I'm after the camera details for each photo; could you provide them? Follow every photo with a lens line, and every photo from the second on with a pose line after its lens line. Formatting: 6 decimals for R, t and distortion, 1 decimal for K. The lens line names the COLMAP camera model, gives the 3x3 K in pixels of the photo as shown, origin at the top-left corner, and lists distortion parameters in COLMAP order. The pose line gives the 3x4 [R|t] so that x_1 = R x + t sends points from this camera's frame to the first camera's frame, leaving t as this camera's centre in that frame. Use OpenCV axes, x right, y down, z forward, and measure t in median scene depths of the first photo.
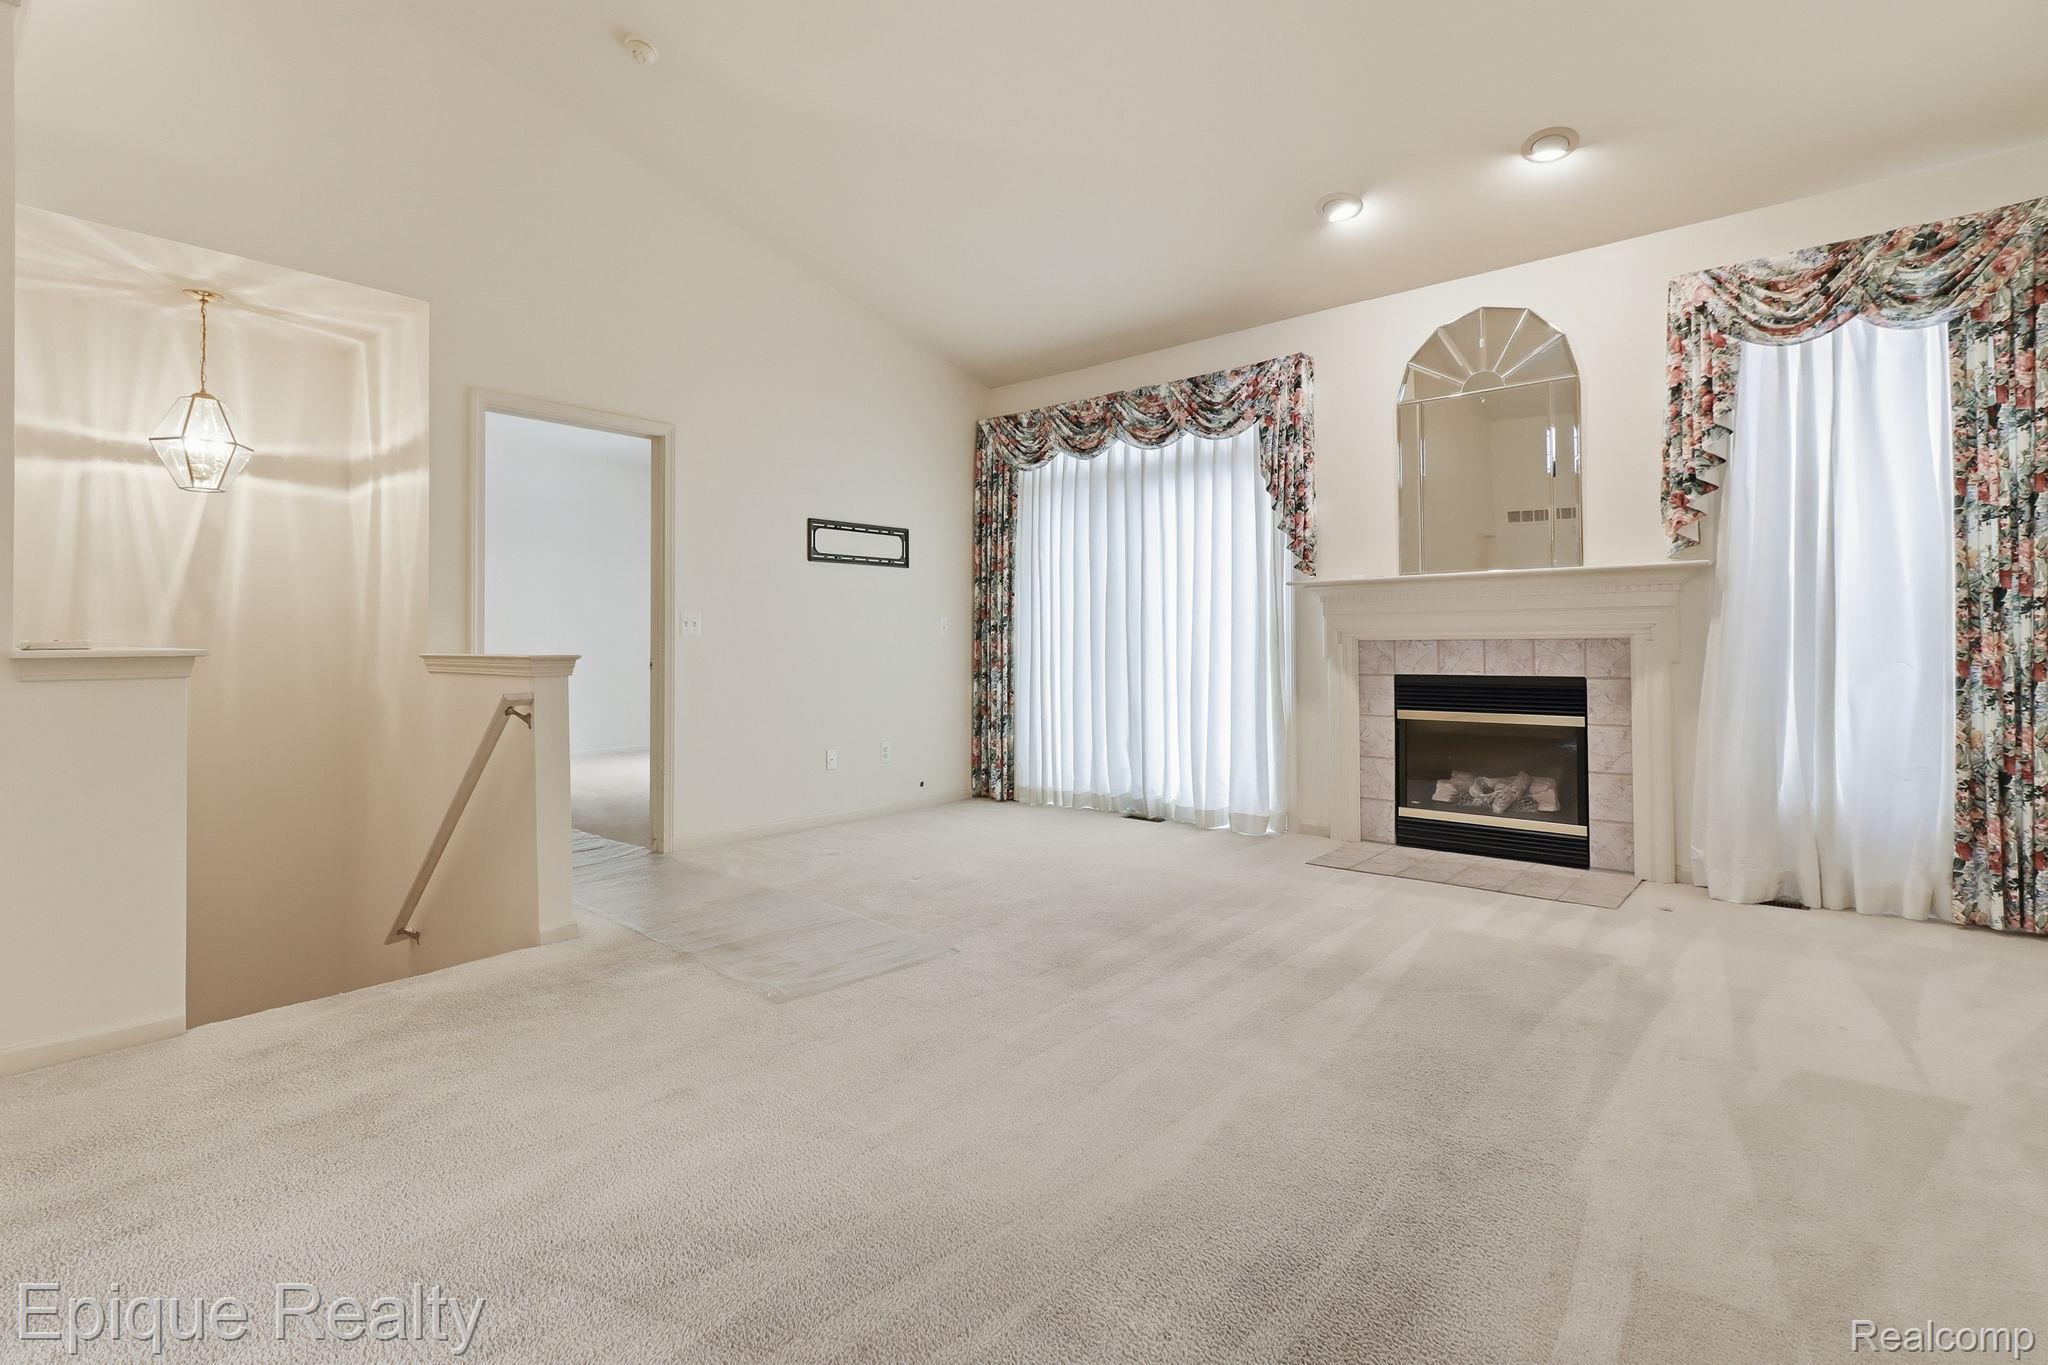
lens RADIAL K [[957.4, 0, 1027.1], [0, 957.4, 632.1], [0, 0, 1]] dist [-0.000036, 0.001640]
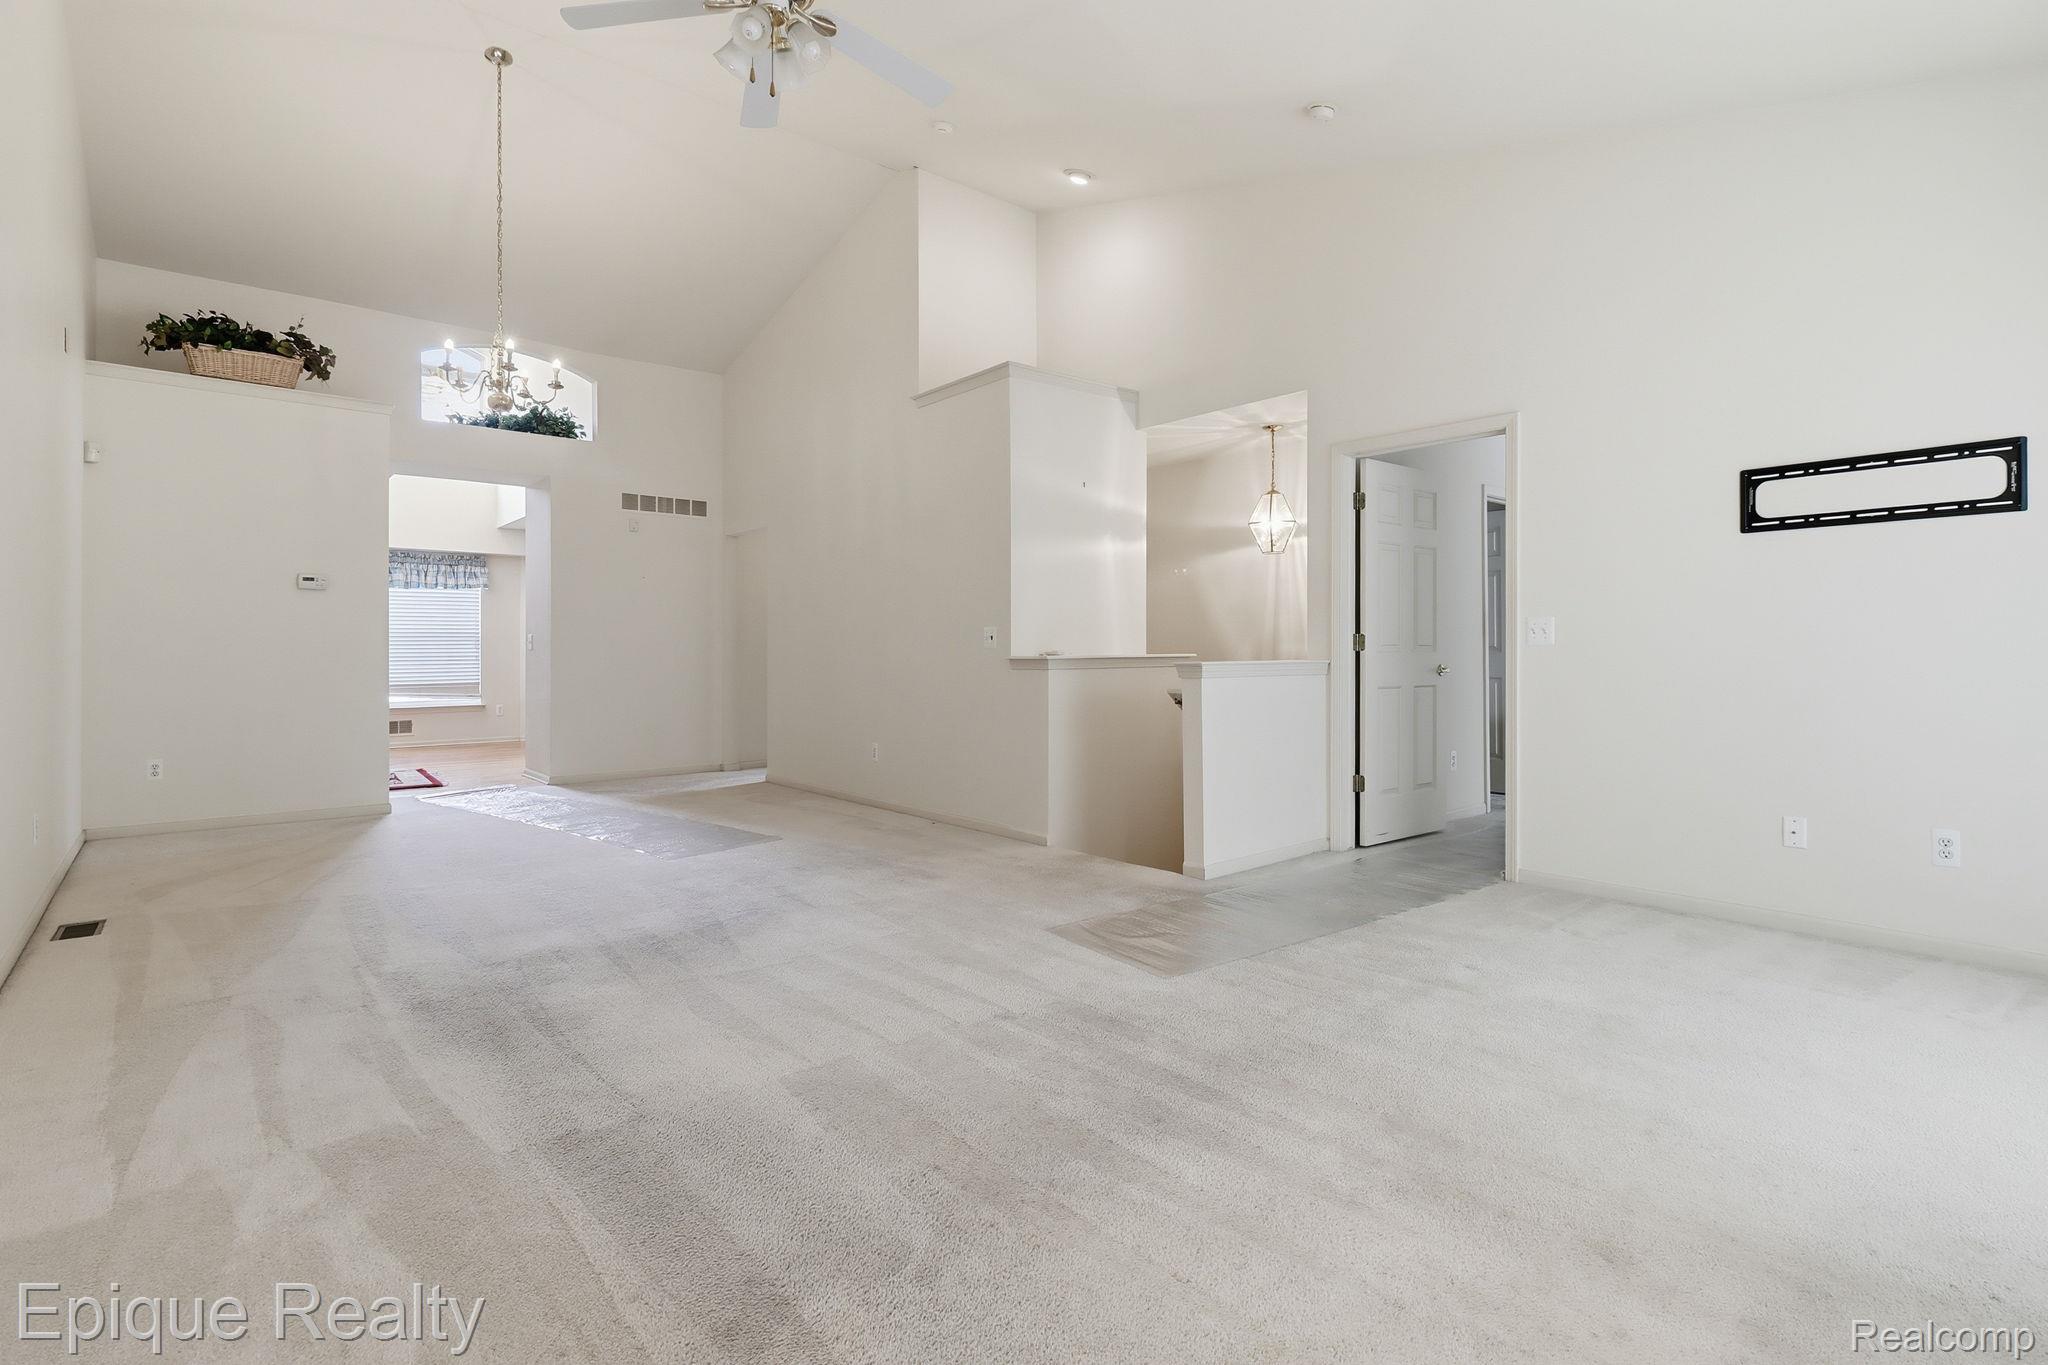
lens RADIAL K [[957.4, 0, 1041.1], [0, 957.4, 639.8], [0, 0, 1]] dist [-0.000036, 0.001640]
pose [[-0.137841, -0.005282, -0.990440, 0.622788], [0.015304, 0.999855, -0.007462, -0.000555], [0.990336, -0.016186, -0.137740, 0.711859]]
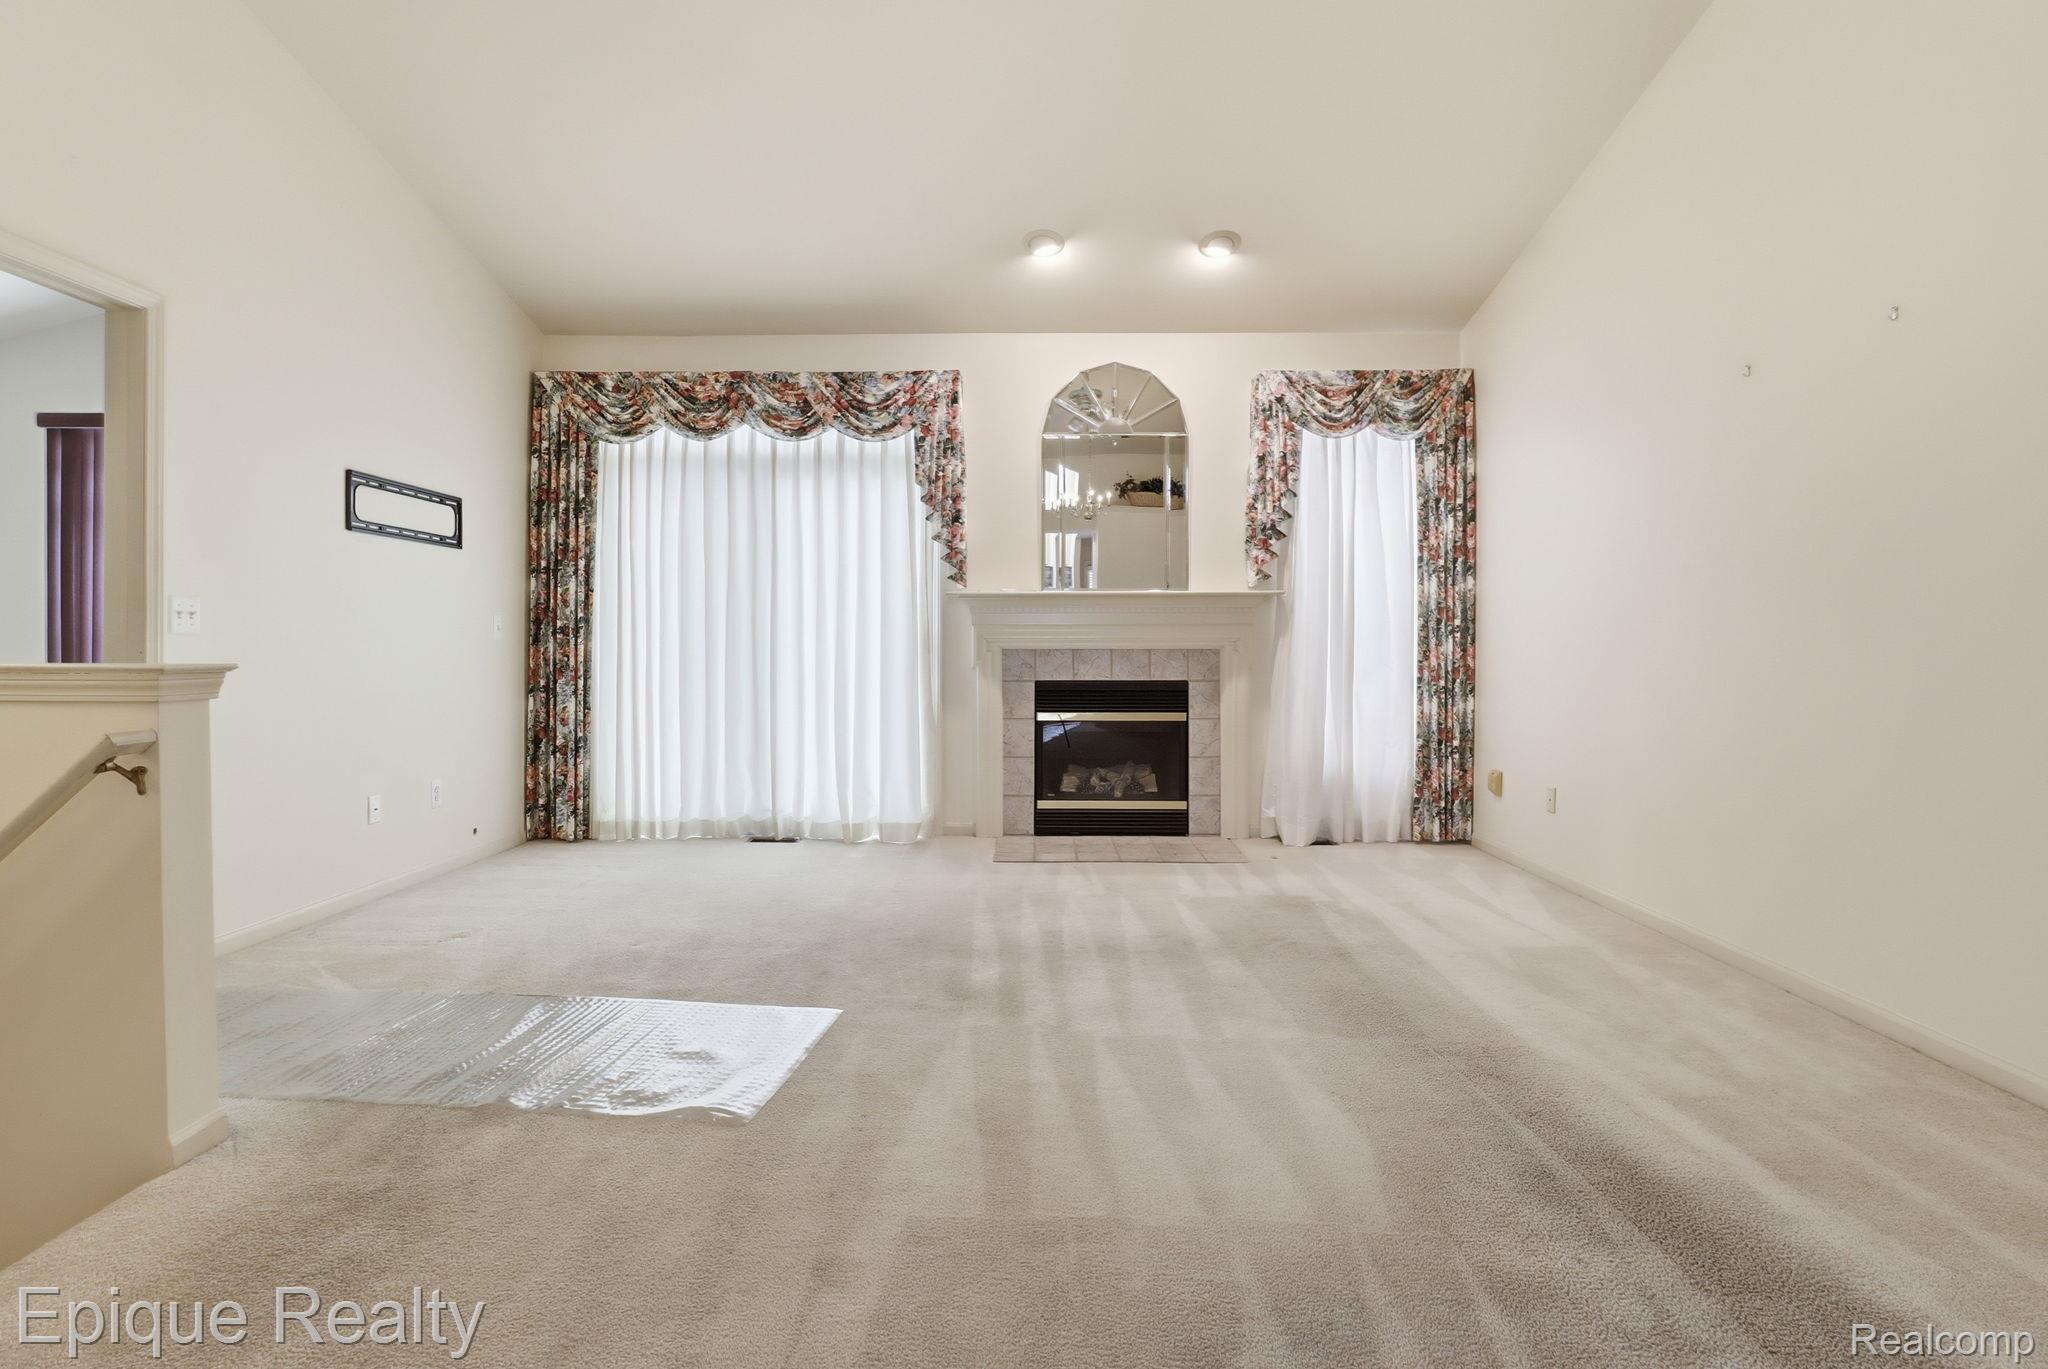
lens RADIAL K [[957.4, 0, 1016.4], [0, 957.4, 650.4], [0, 0, 1]] dist [-0.000036, 0.001640]
pose [[0.777859, 0.007172, 0.628398, -0.343214], [-0.013754, 0.999890, 0.005613, 0.004004], [-0.628289, -0.013009, 0.777872, 0.170479]]
